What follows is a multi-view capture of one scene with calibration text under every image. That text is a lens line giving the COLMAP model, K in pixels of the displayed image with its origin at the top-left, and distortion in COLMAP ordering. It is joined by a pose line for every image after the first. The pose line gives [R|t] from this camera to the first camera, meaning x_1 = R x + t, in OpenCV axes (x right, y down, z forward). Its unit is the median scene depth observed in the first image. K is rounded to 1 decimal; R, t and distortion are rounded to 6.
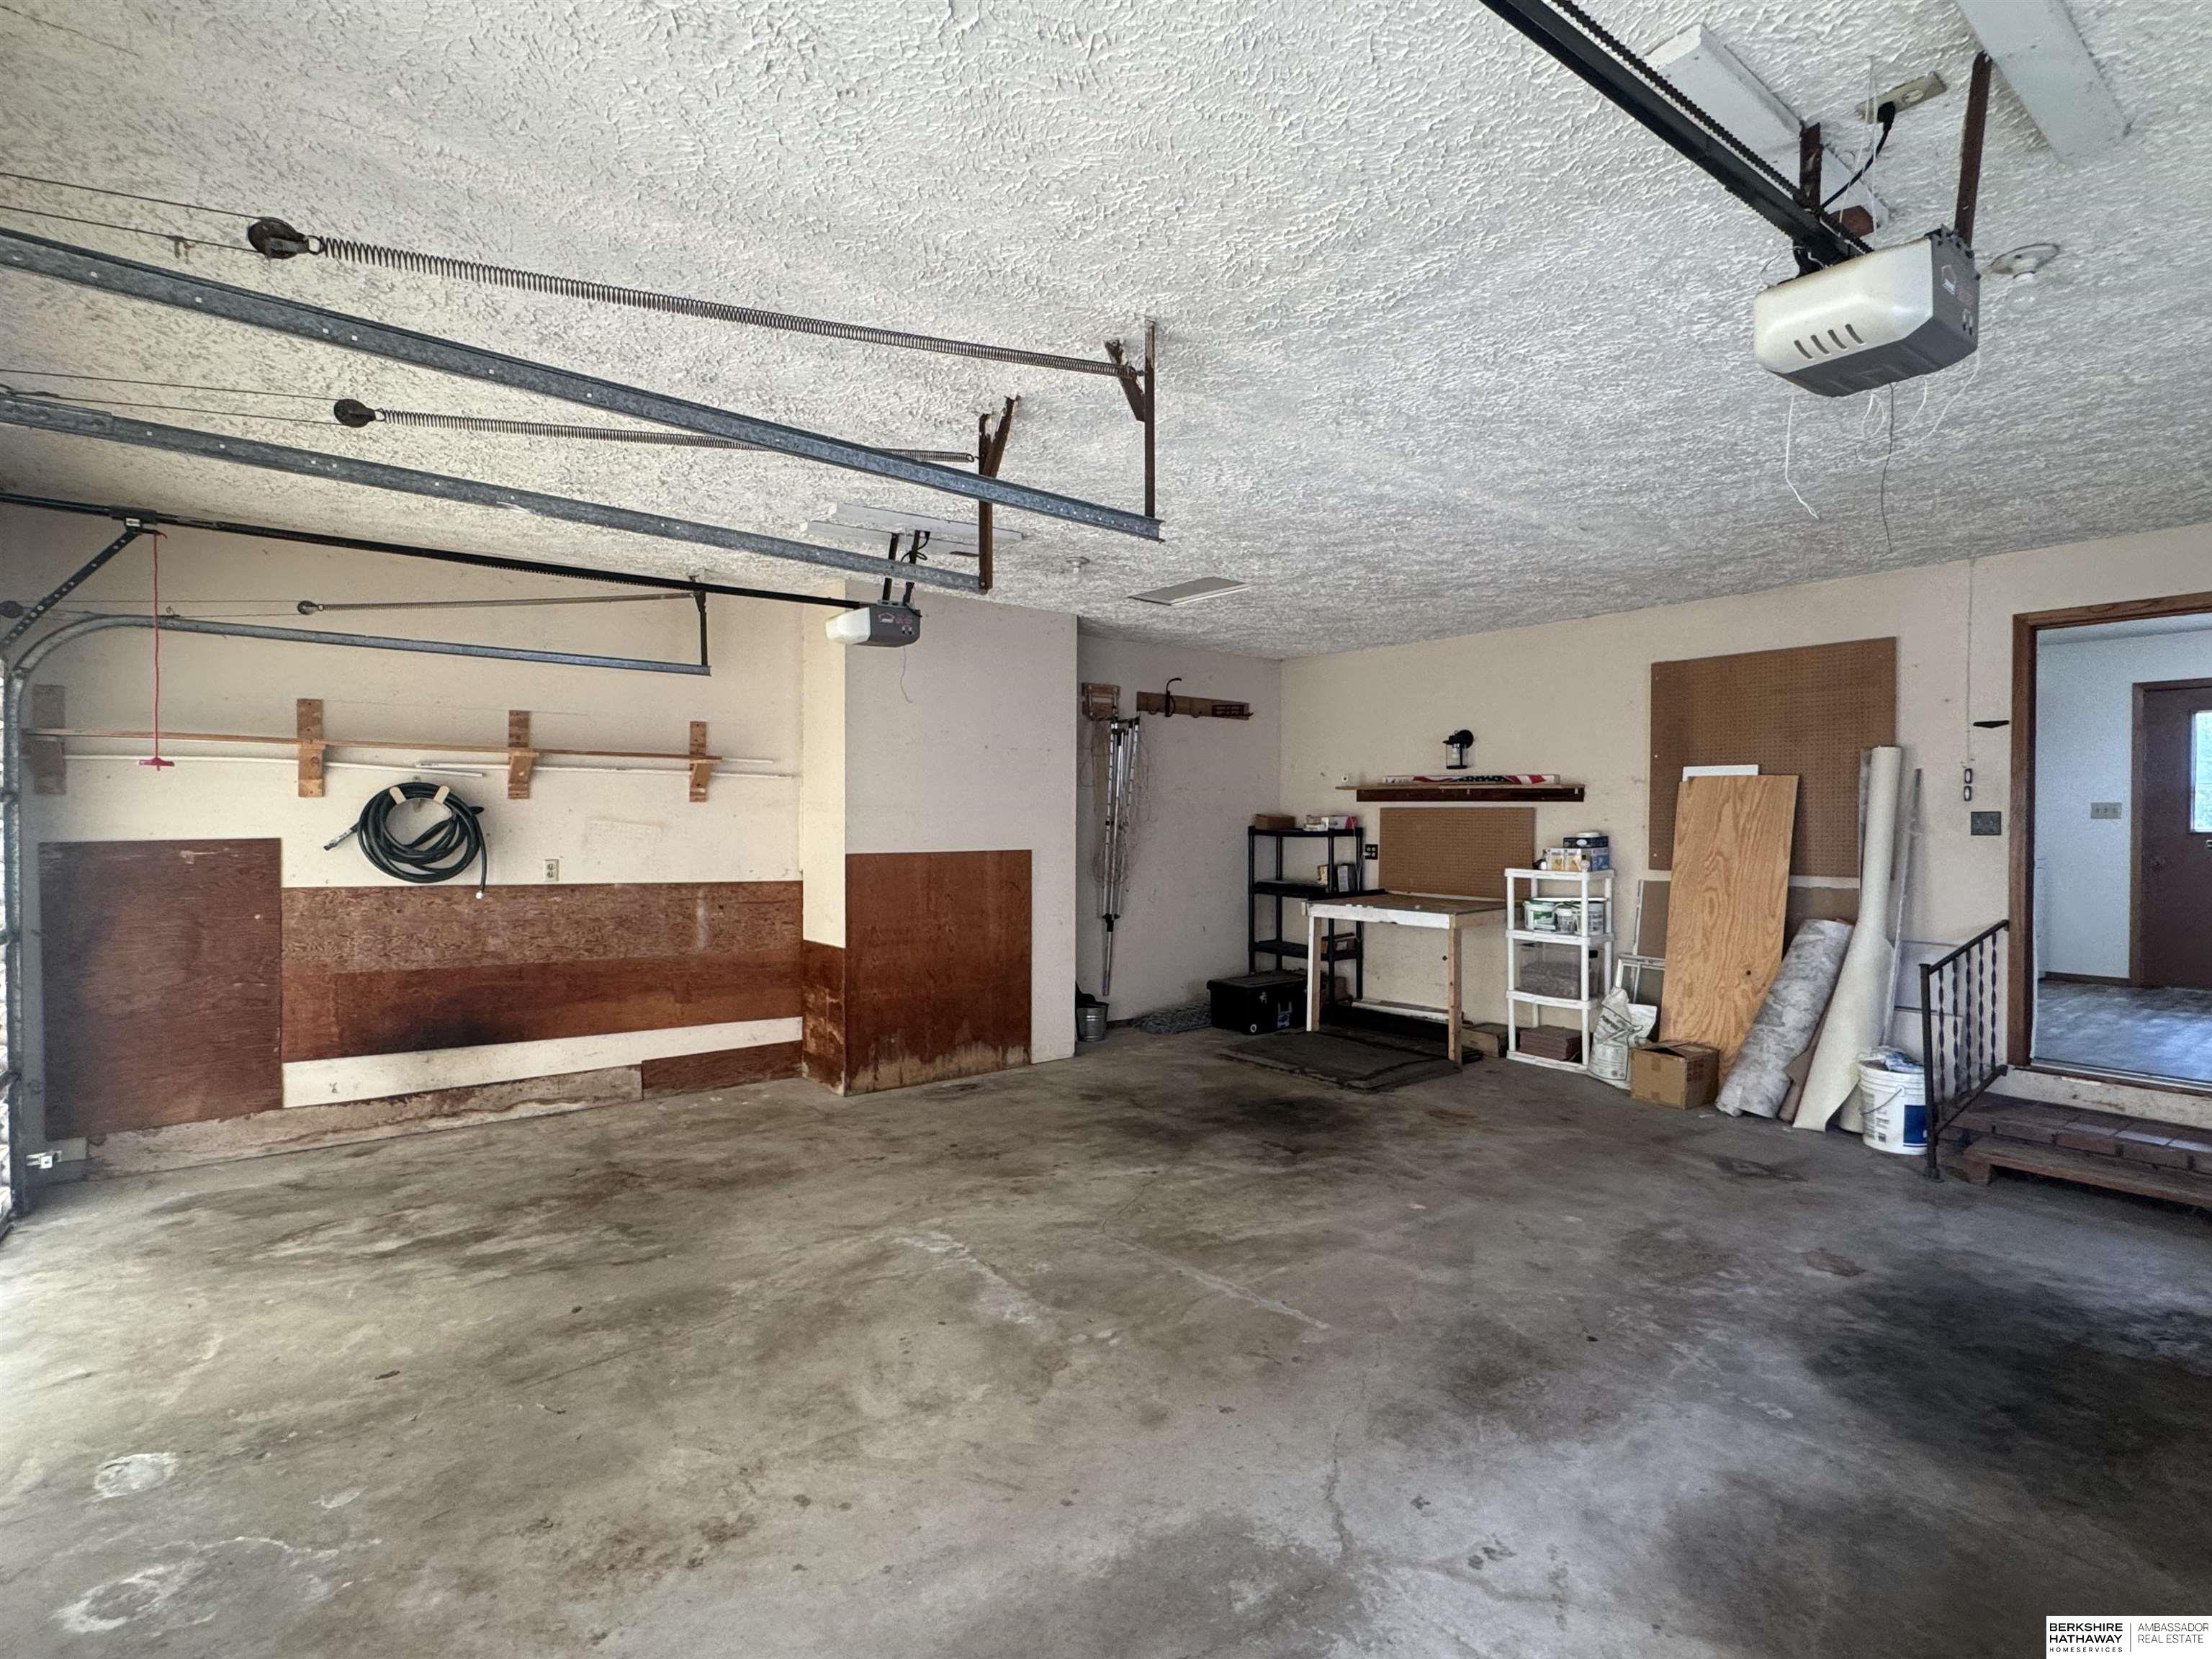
lens RADIAL K [[1065.3, 0, 1106.0], [0, 1065.3, 829.5], [0, 0, 1]] dist [-0.010305, 0.000257]
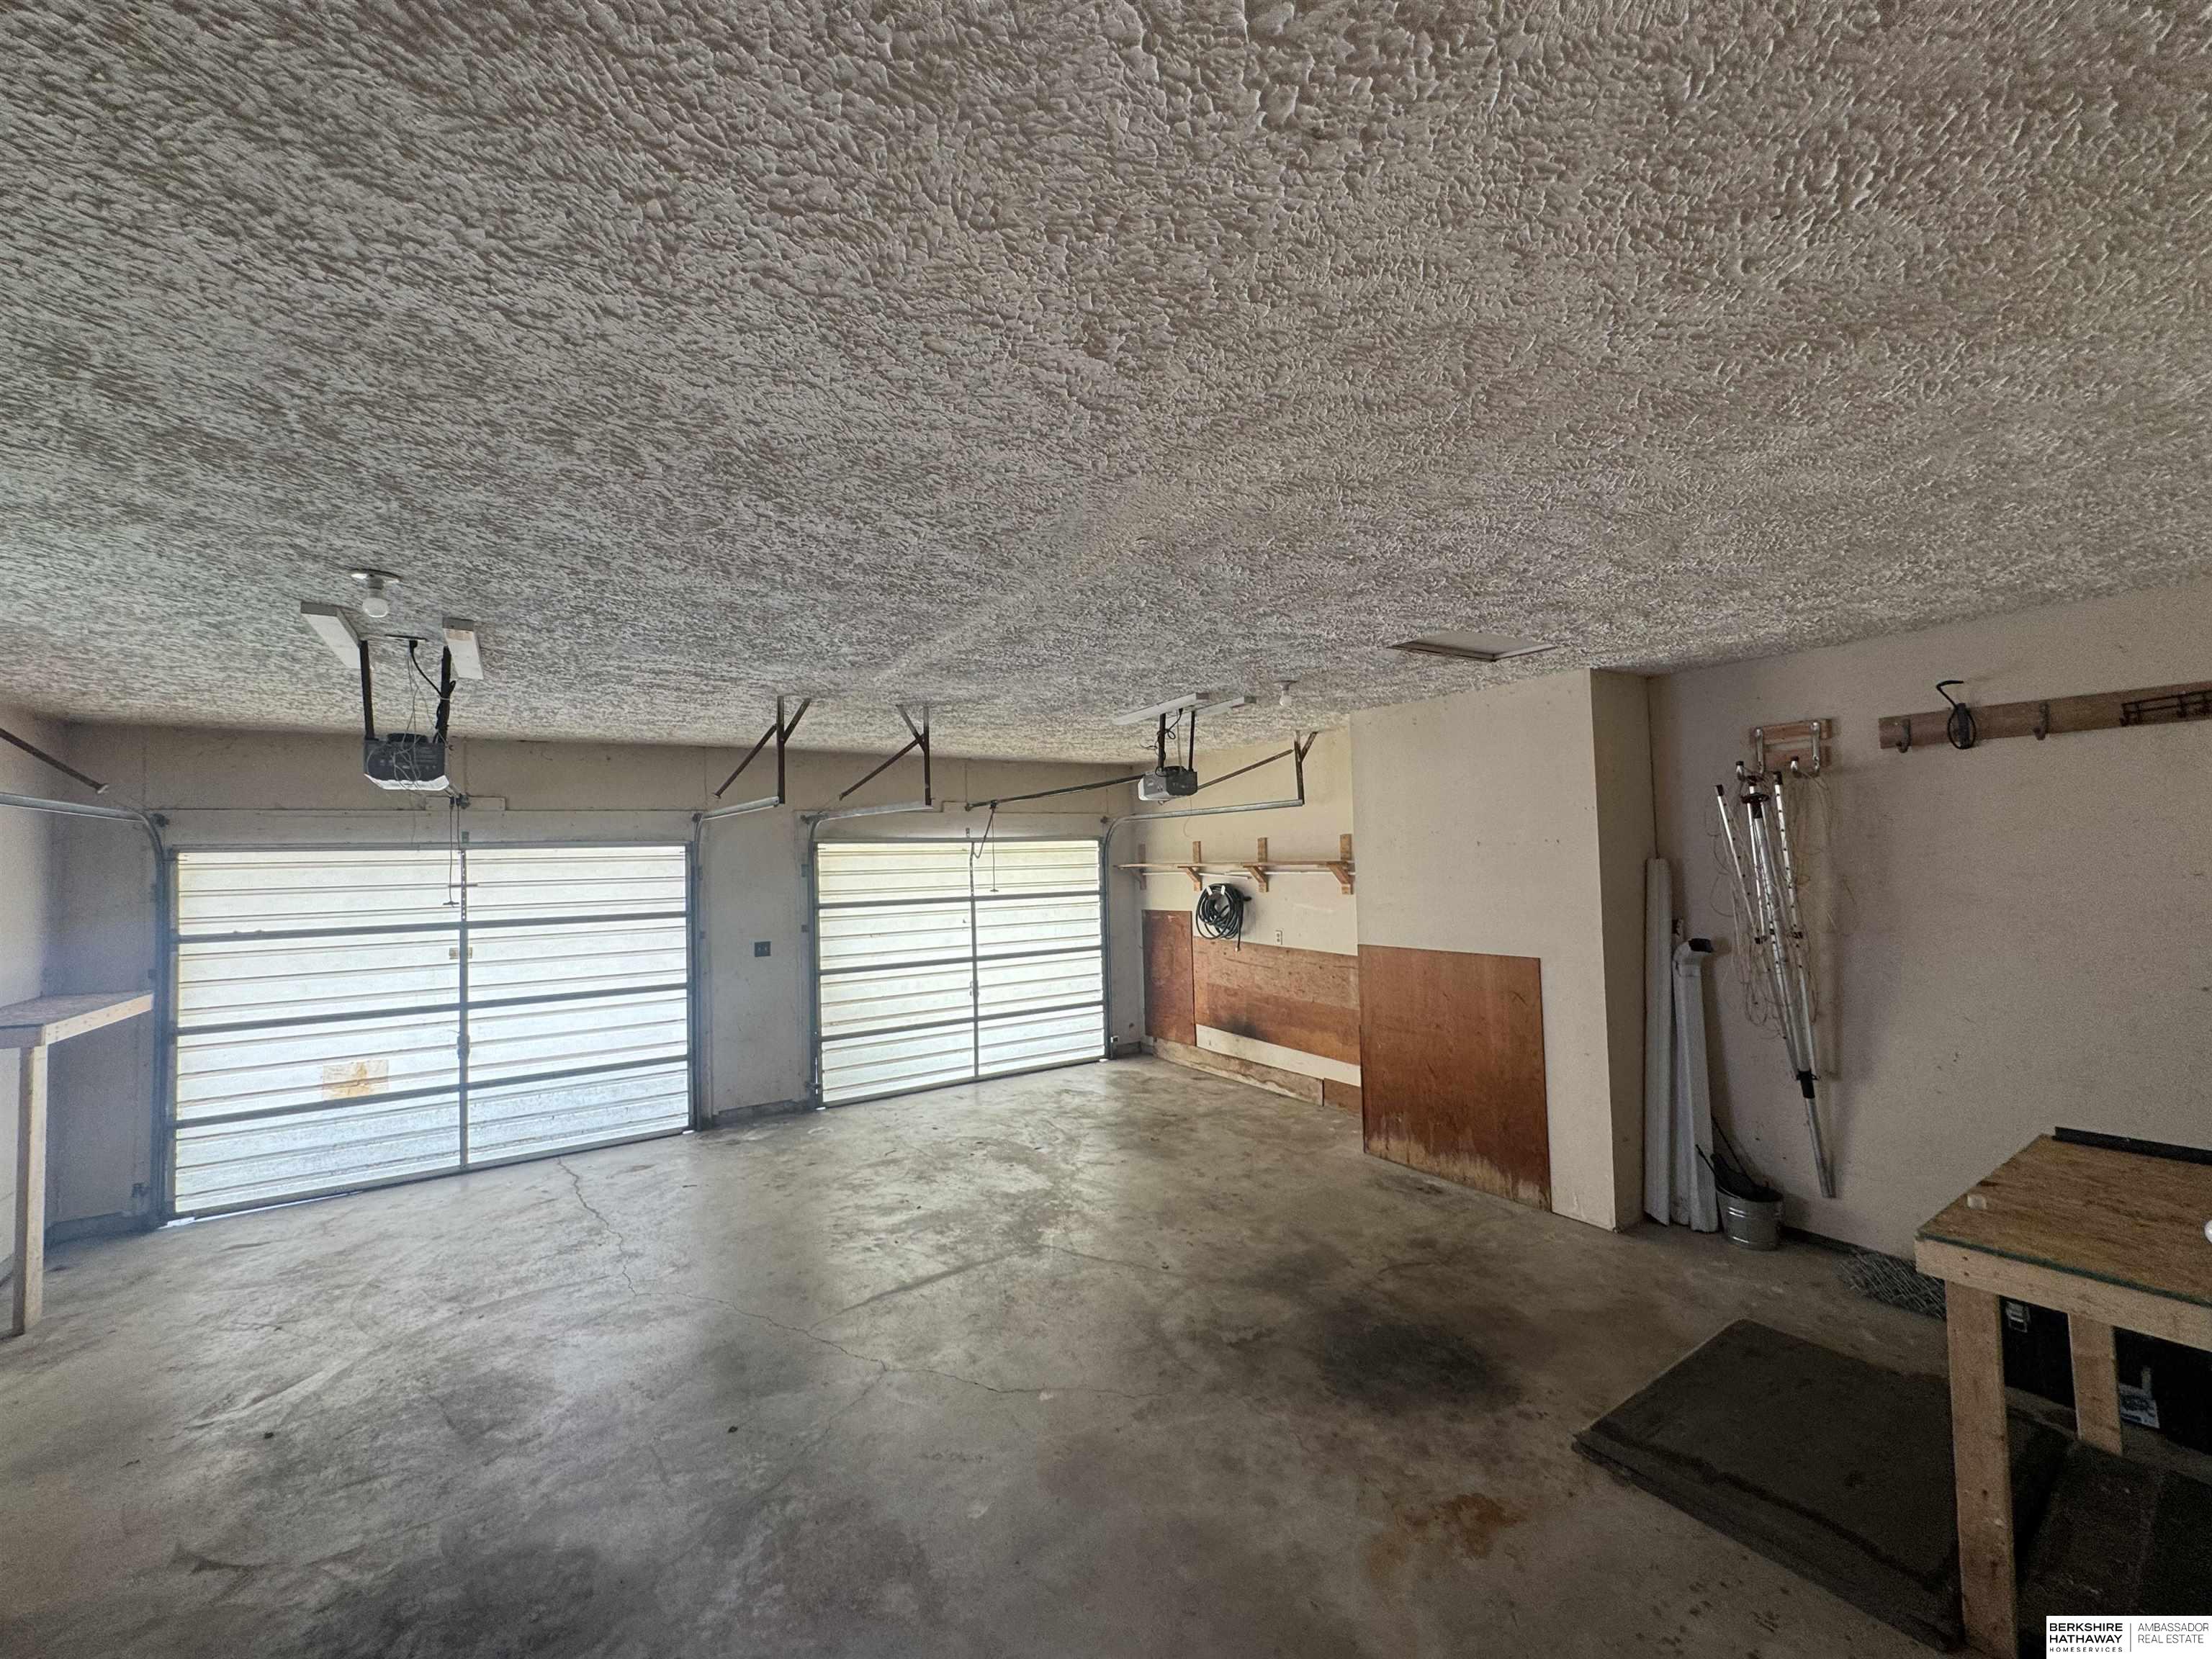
lens RADIAL K [[880.2, 0, 1106.0], [0, 880.2, 829.5], [0, 0, 1]] dist [-0.002418, -0.000241]
pose [[-0.072461, -0.035514, -0.996739, 0.838209], [0.015131, 0.999212, -0.036702, -0.081153], [0.997256, -0.017741, -0.071867, 0.881550]]
